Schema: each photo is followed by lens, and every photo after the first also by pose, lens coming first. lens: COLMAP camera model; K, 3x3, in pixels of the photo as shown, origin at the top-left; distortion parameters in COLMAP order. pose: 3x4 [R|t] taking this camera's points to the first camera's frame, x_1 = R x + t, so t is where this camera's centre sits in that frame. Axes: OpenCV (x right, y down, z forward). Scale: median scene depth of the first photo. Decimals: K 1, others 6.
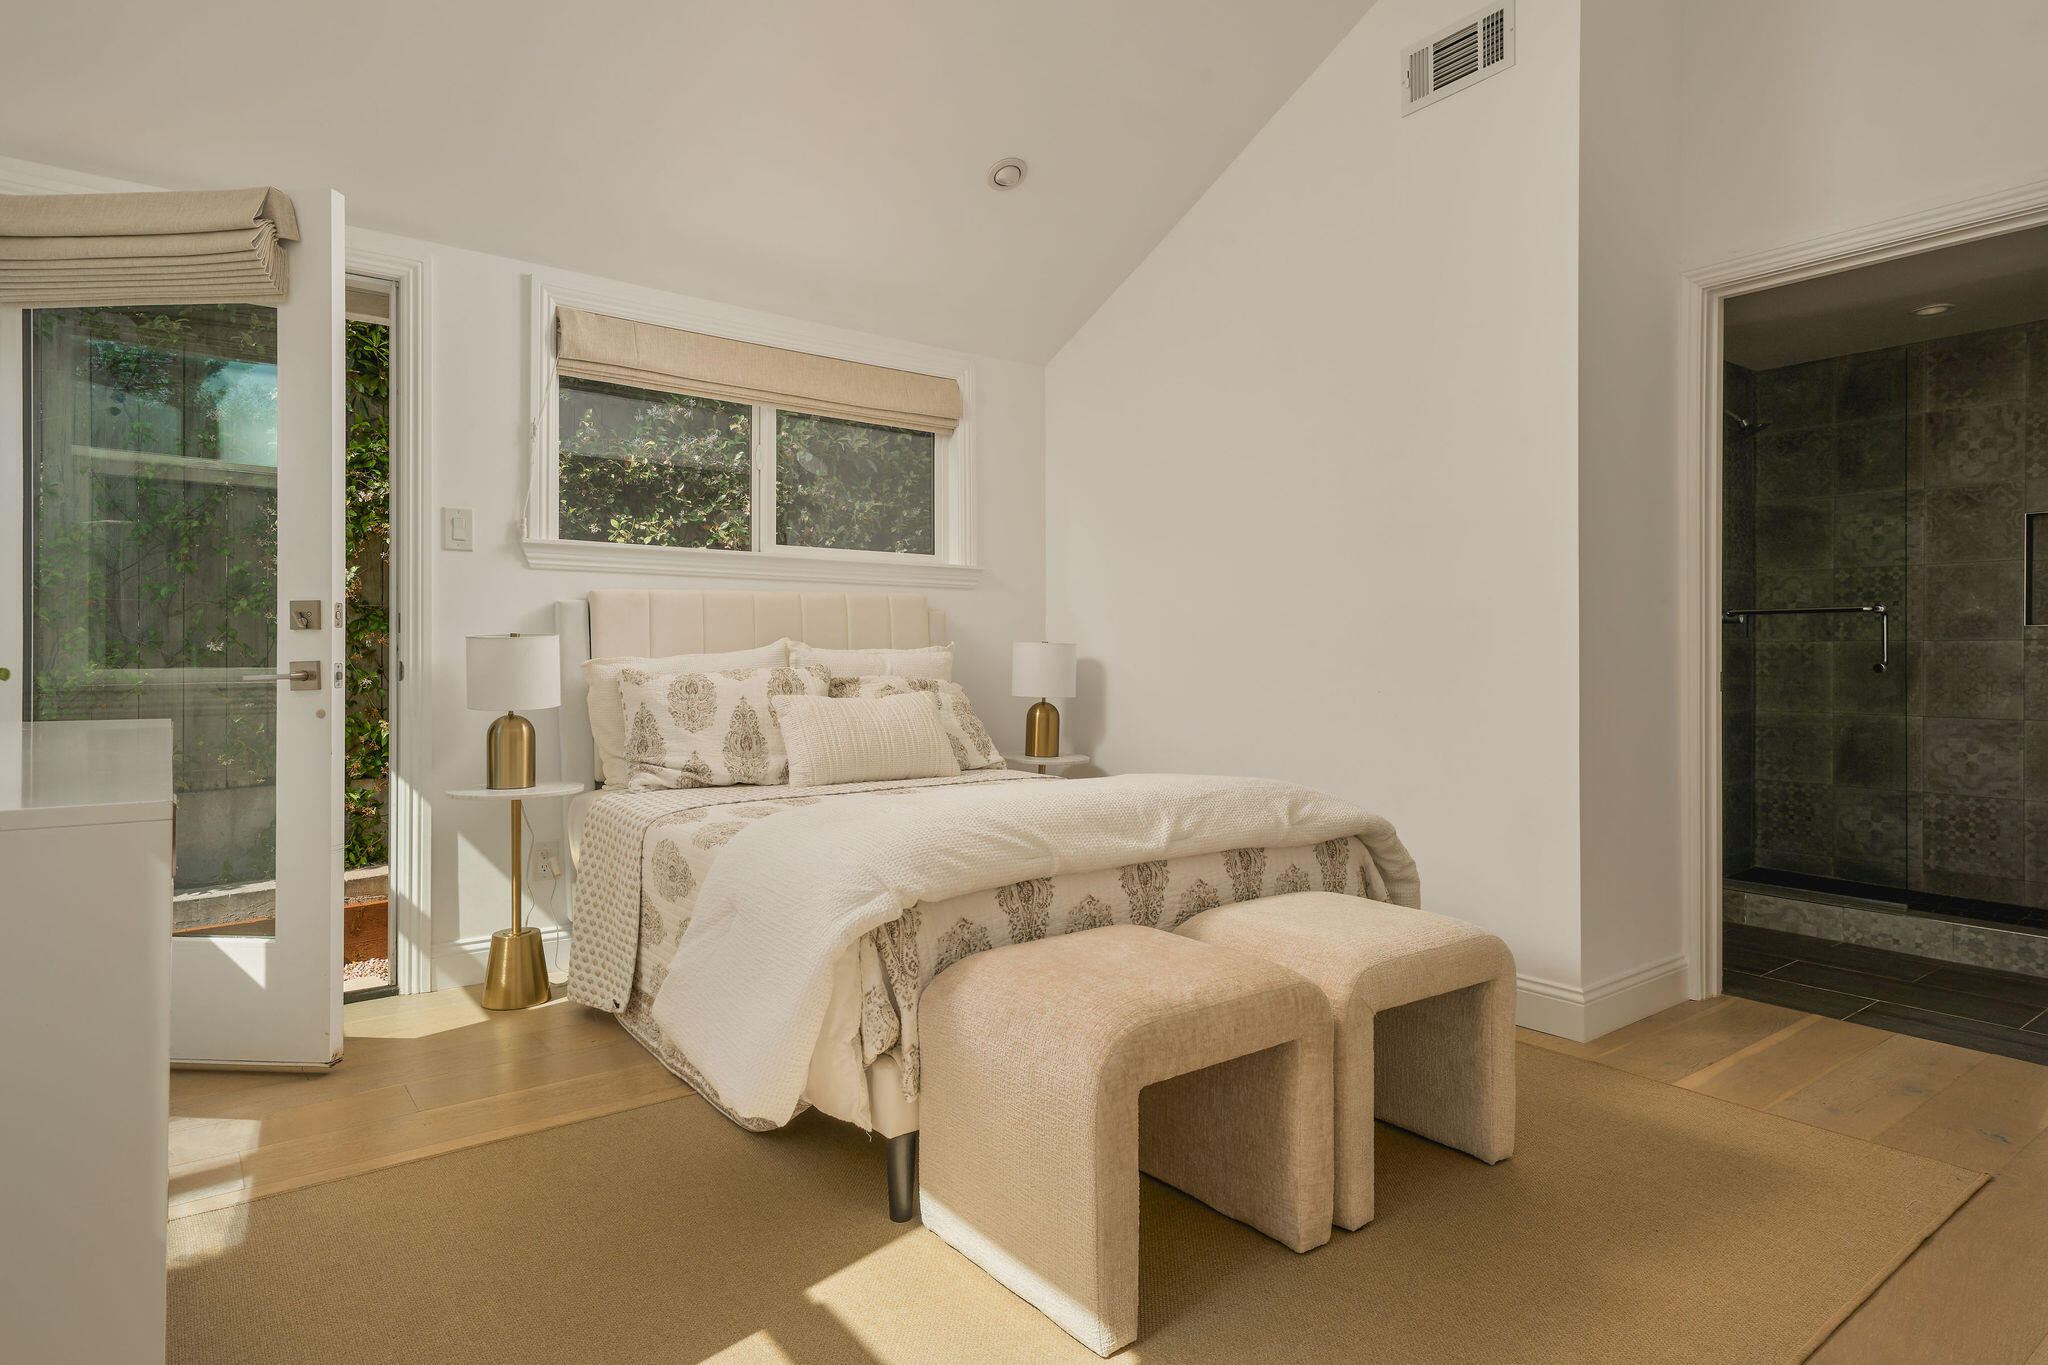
lens RADIAL K [[1159.6, 0, 1027.1], [0, 1159.6, 658.3], [0, 0, 1]] dist [-0.001850, 0.000092]
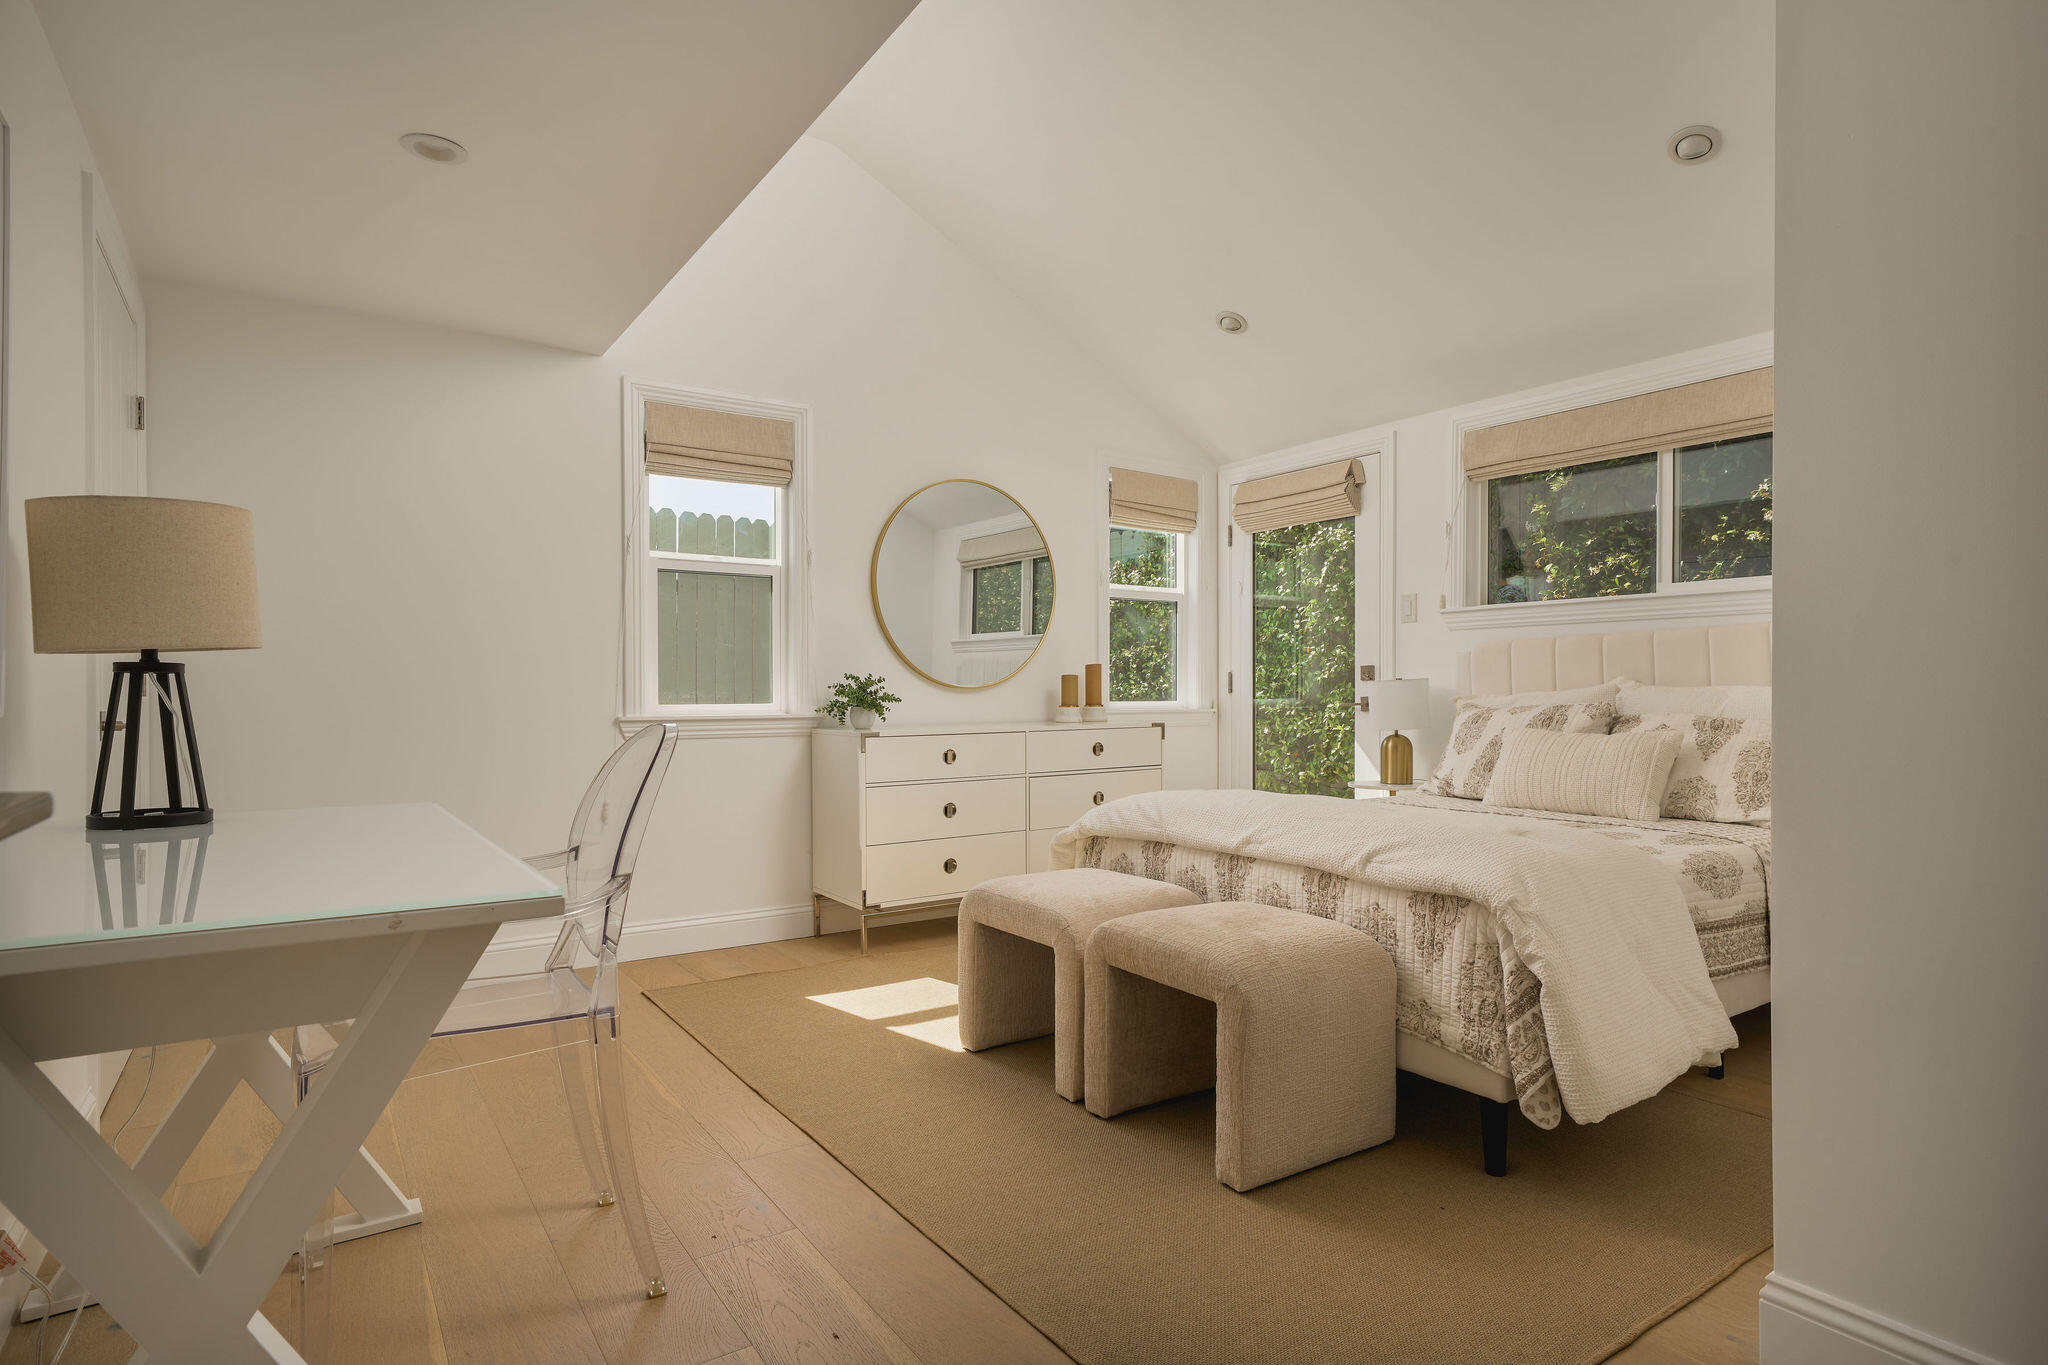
lens RADIAL K [[1131.9, 0, 1028.2], [0, 1131.9, 710.4], [0, 0, 1]] dist [0.001955, 0.000337]
pose [[-0.099827, 0.009814, -0.994956, 0.992896], [0.002880, 0.999950, 0.009574, 0.002705], [0.995001, -0.001910, -0.099851, 0.651695]]
